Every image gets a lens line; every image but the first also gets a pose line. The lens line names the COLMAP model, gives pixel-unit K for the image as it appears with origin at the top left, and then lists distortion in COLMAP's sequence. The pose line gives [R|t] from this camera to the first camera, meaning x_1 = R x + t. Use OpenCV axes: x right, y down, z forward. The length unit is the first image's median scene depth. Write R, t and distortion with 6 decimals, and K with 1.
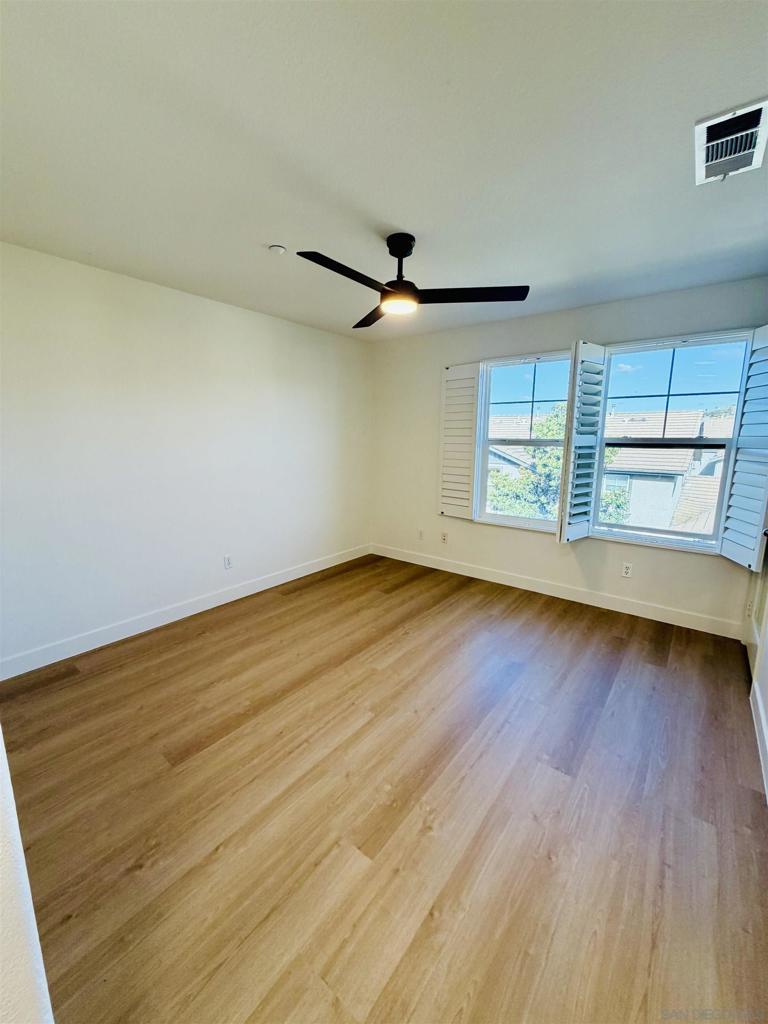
lens RADIAL K [[407.7, 0, 384.2], [0, 407.7, 509.7], [0, 0, 1]] dist [0.003292, -0.000828]
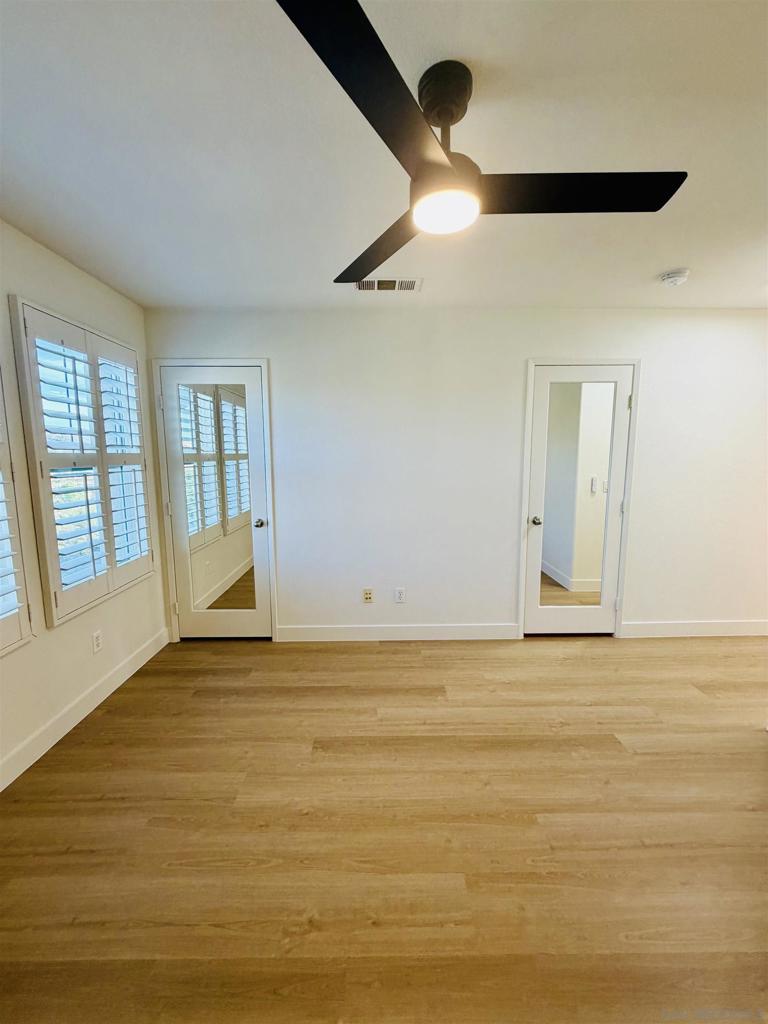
lens RADIAL K [[407.7, 0, 384.7], [0, 407.7, 516.6], [0, 0, 1]] dist [0.003292, -0.000828]
pose [[-0.628269, -0.114743, 0.769488, -0.306644], [0.141808, 0.955606, 0.258278, -0.219044], [-0.764963, 0.271388, -0.584106, 1.255757]]
